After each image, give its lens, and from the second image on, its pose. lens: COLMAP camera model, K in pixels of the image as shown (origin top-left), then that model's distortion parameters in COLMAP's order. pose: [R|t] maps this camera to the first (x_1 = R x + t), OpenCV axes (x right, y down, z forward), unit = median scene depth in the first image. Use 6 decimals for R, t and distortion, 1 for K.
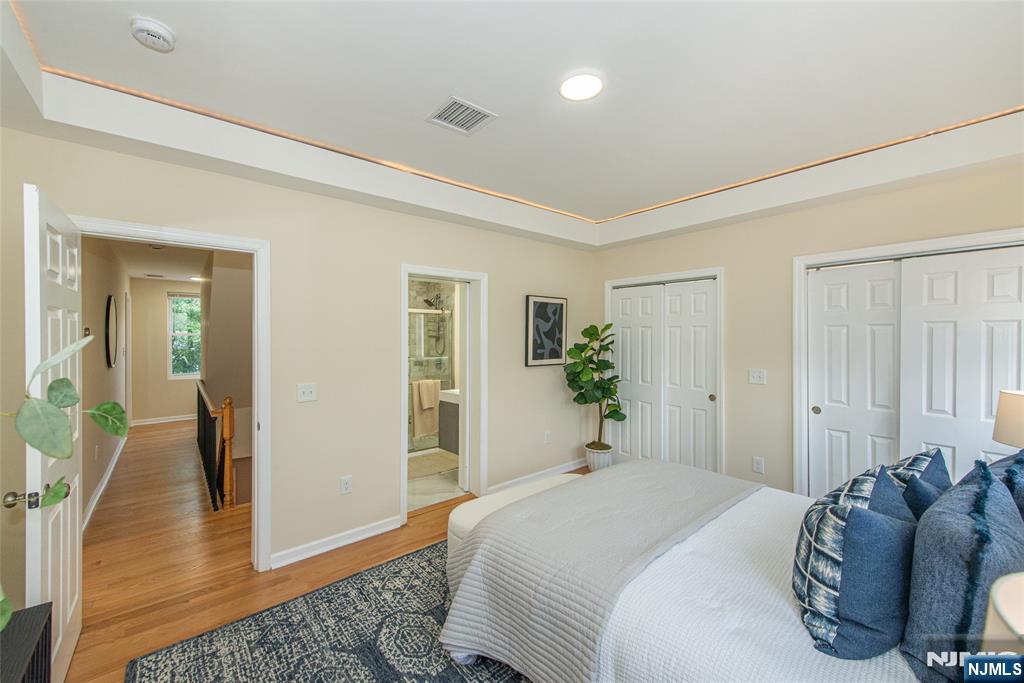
lens RADIAL K [[411.0, 0, 504.0], [0, 411.0, 337.5], [0, 0, 1]] dist [0.012044, -0.002266]
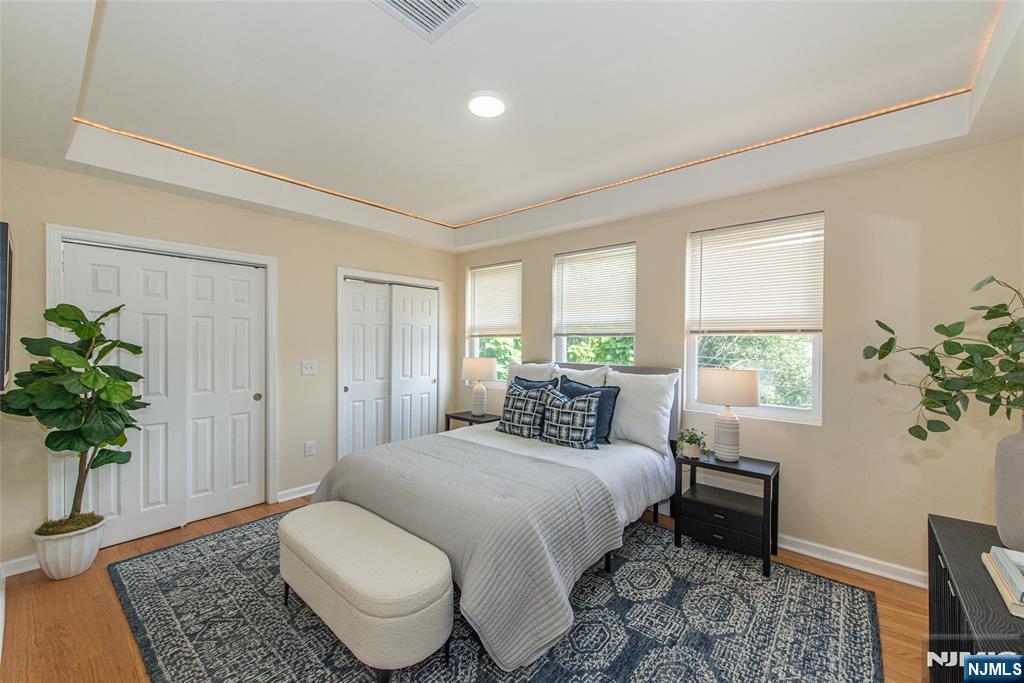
lens RADIAL K [[411.0, 0, 510.0], [0, 411.0, 345.4], [0, 0, 1]] dist [0.012044, -0.002266]
pose [[-0.177505, -0.006577, 0.984098, -0.639833], [0.004093, 0.999964, 0.007421, 0.034386], [-0.984111, 0.005346, -0.177471, 0.776580]]
